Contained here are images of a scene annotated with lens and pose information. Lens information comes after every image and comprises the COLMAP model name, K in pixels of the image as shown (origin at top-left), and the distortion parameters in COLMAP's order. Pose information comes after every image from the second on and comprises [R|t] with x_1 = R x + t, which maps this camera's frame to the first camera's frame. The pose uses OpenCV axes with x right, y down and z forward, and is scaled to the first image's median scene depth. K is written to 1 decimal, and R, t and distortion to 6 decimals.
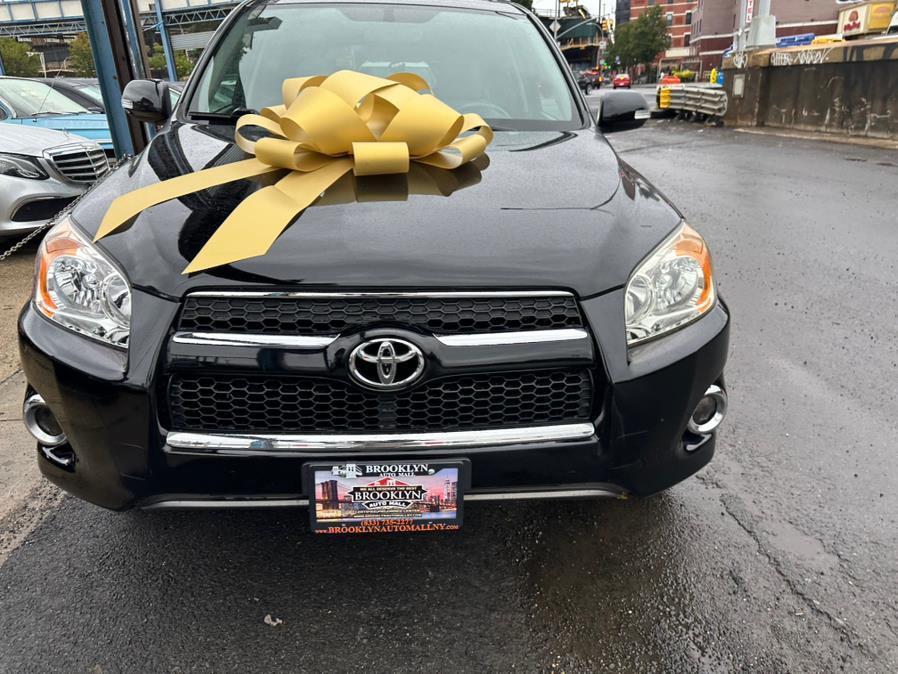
lens RADIAL K [[656.4, 0, 451.0], [0, 656.4, 338.5], [0, 0, 1]] dist [0.018468, -0.028420]
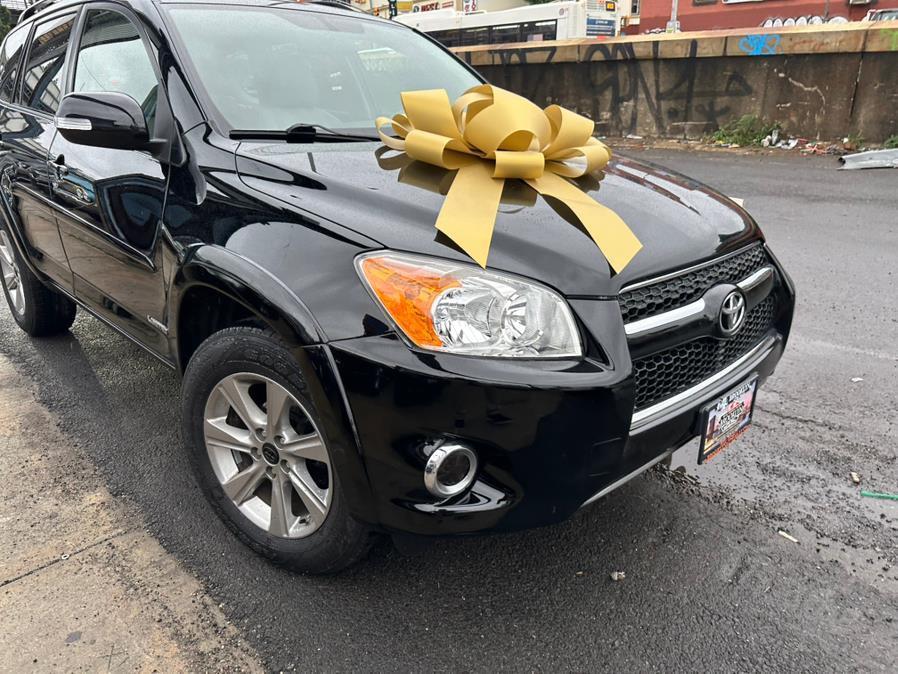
lens RADIAL K [[656.4, 0, 445.3], [0, 656.4, 338.2], [0, 0, 1]] dist [0.018468, -0.028420]
pose [[0.758326, -0.236105, 0.607615, -1.009853], [0.237650, 0.968086, 0.079579, -0.113929], [-0.607013, 0.084053, 0.790235, 0.243273]]
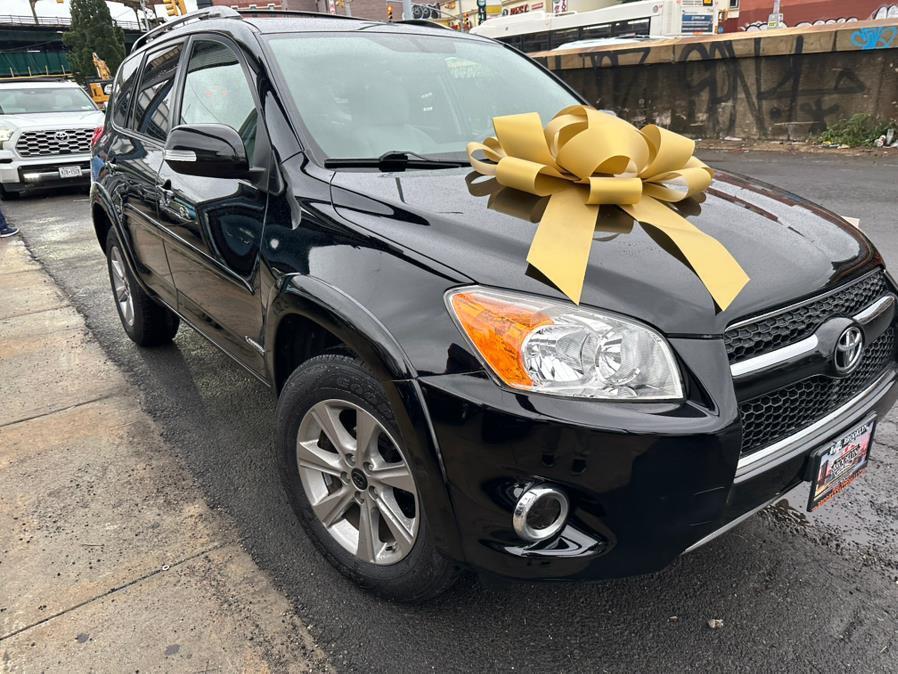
lens RADIAL K [[656.4, 0, 450.3], [0, 656.4, 336.6], [0, 0, 1]] dist [0.018468, -0.028420]
pose [[0.828816, -0.222333, 0.513451, -0.997914], [0.231416, 0.971709, 0.047211, -0.158369], [-0.509422, 0.079692, 0.856819, 0.256217]]
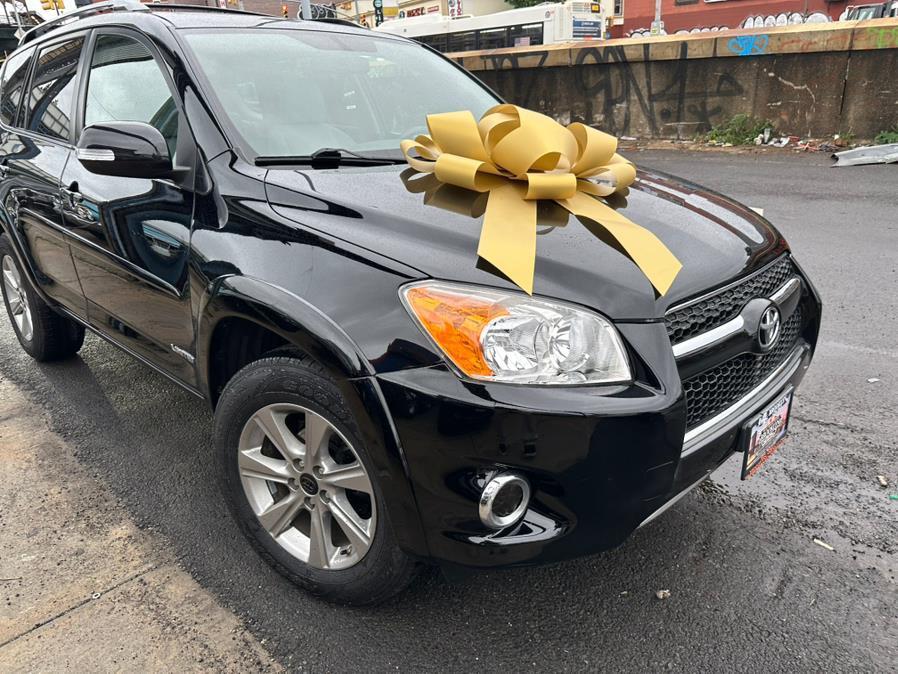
lens RADIAL K [[656.4, 0, 453.7], [0, 656.4, 328.3], [0, 0, 1]] dist [0.018468, -0.028420]
pose [[0.735842, -0.250442, 0.629139, -1.048438], [0.266730, 0.961178, 0.070649, -0.165939], [-0.622408, 0.115824, 0.774075, 0.287078]]
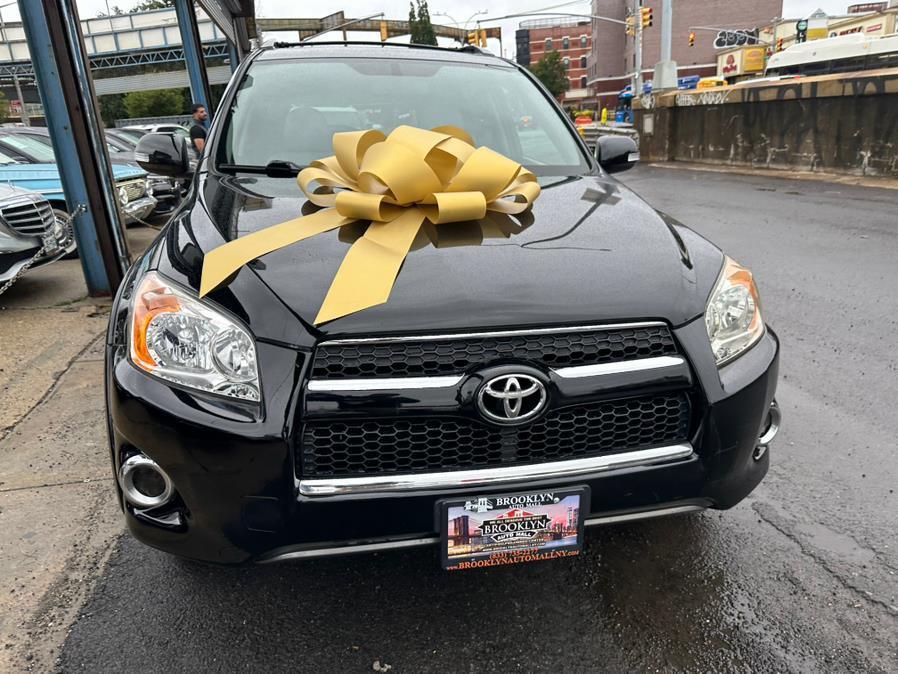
lens RADIAL K [[656.4, 0, 451.5], [0, 656.4, 329.9], [0, 0, 1]] dist [0.018468, -0.028420]
pose [[0.991075, -0.052338, 0.122601, -0.242565], [0.060430, 0.996167, -0.063237, -0.008497], [-0.118821, 0.070082, 0.990439, -0.030682]]
